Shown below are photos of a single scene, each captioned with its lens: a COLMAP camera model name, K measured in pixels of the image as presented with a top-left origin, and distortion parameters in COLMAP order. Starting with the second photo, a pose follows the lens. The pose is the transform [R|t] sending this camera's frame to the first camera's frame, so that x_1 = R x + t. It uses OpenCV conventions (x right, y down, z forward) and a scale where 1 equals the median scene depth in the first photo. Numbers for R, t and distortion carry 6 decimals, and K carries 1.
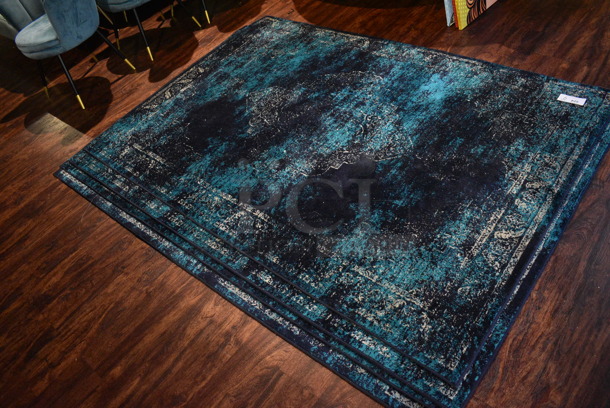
lens RADIAL K [[476.2, 0, 305.3], [0, 476.2, 204.5], [0, 0, 1]] dist [-0.099895, 0.017542]
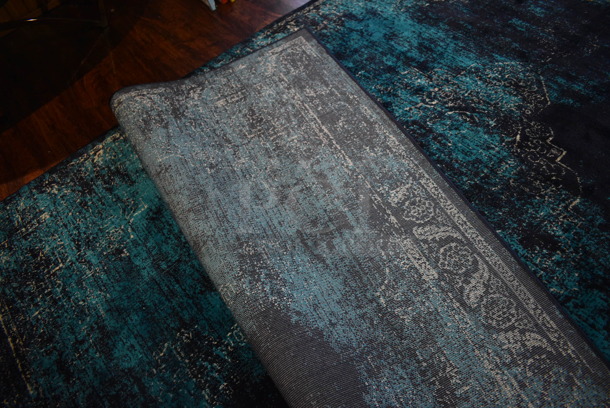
lens RADIAL K [[476.2, 0, 303.8], [0, 476.2, 203.0], [0, 0, 1]] dist [-0.099895, 0.017542]
pose [[0.196011, -0.668118, 0.717773, -0.422283], [0.789607, 0.541572, 0.288479, -0.445160], [-0.581464, 0.510214, 0.633705, 0.889871]]
